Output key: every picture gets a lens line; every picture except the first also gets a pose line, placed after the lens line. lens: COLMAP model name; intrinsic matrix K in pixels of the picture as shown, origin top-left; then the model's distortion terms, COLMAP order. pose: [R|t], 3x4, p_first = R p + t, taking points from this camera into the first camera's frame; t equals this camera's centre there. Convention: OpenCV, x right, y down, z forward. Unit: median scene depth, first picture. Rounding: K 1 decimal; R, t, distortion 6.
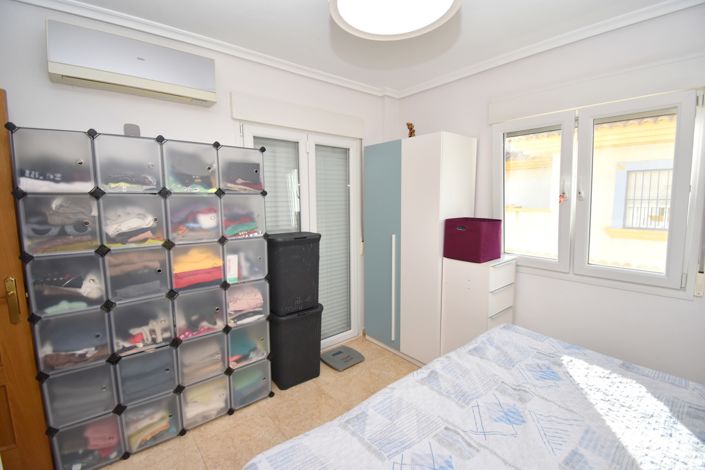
lens RADIAL K [[308.8, 0, 353.0], [0, 308.8, 231.5], [0, 0, 1]] dist [0.003263, -0.014744]
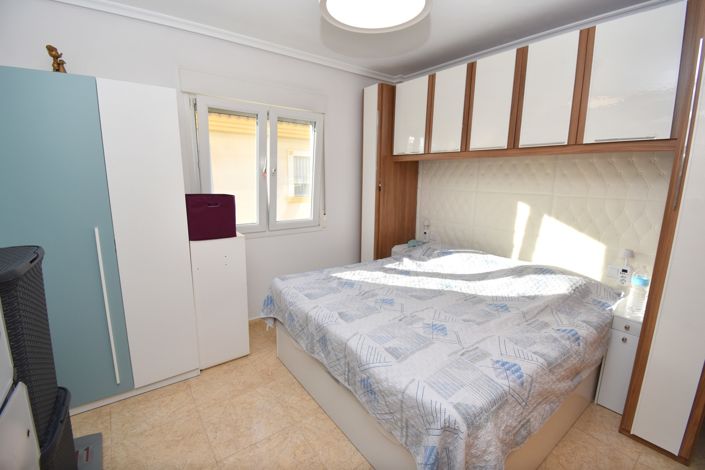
lens RADIAL K [[308.8, 0, 347.9], [0, 308.8, 234.0], [0, 0, 1]] dist [0.003263, -0.014744]
pose [[0.057194, -0.171060, 0.983599, -0.768806], [0.098439, 0.981377, 0.164949, -0.051370], [-0.993498, 0.087390, 0.072967, 0.723221]]
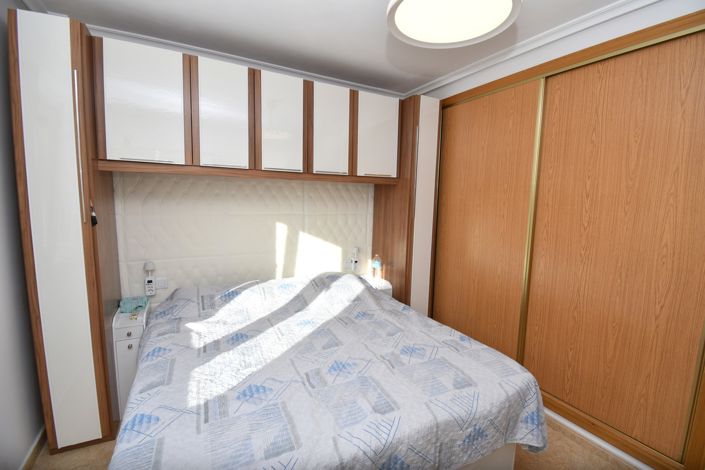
lens RADIAL K [[308.8, 0, 354.2], [0, 308.8, 234.8], [0, 0, 1]] dist [0.003263, -0.014744]
pose [[-0.981943, -0.030173, 0.186754, 0.153567], [0.012411, 0.974797, 0.222749, -0.159361], [-0.188768, 0.221045, -0.956821, 1.442611]]
